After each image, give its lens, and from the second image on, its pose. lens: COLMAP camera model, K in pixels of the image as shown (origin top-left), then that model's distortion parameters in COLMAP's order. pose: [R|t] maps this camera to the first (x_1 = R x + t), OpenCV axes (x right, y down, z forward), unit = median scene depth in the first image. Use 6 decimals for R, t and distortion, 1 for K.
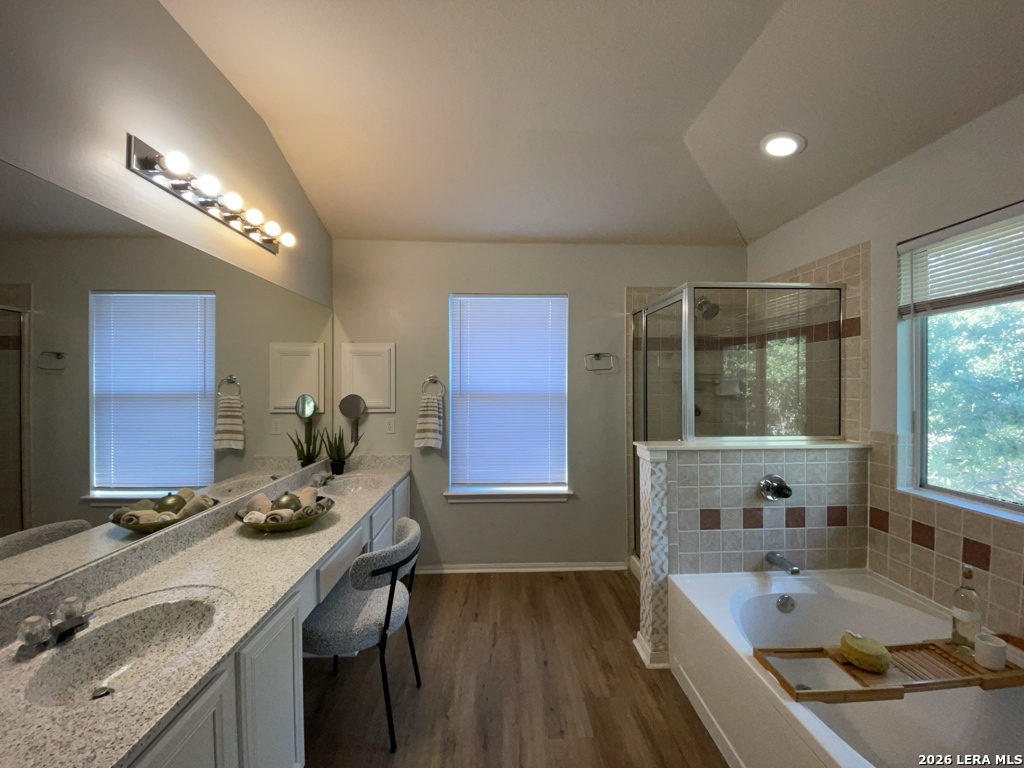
lens RADIAL K [[410.6, 0, 512.0], [0, 410.6, 384.0], [0, 0, 1]] dist [0.020688, -0.021582]
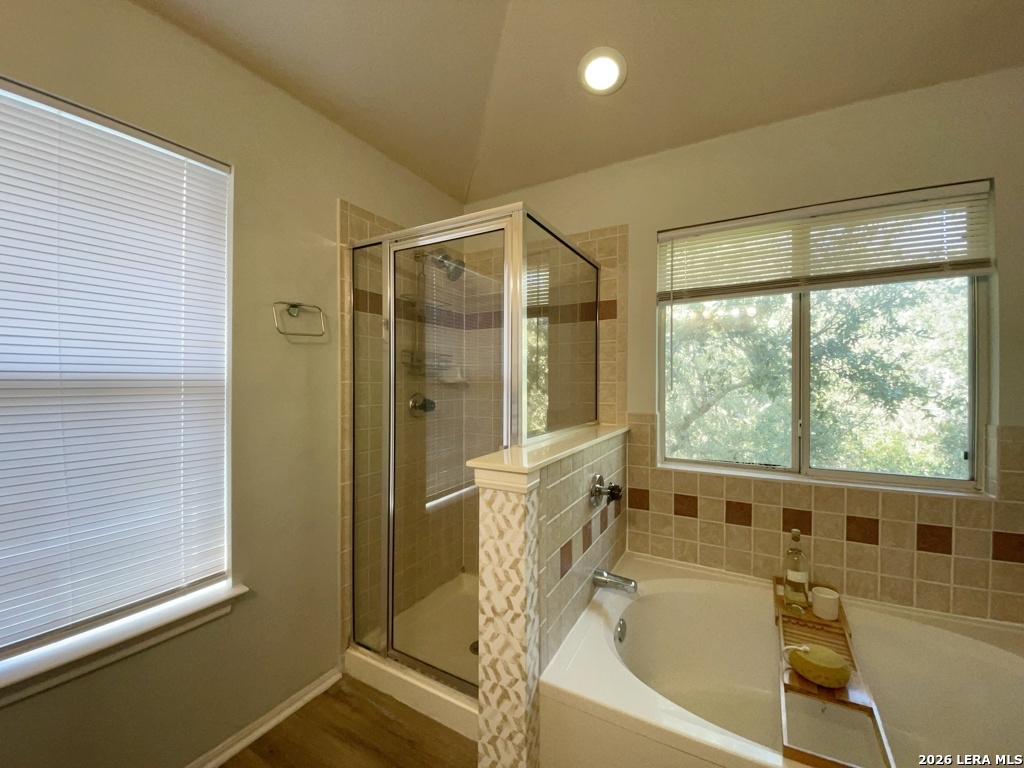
lens RADIAL K [[410.6, 0, 512.0], [0, 410.6, 384.0], [0, 0, 1]] dist [0.020688, -0.021582]
pose [[0.528712, -0.002188, 0.848799, -0.138087], [-0.000899, 0.999995, 0.003138, 0.039769], [-0.848801, -0.002423, 0.528707, 0.710633]]
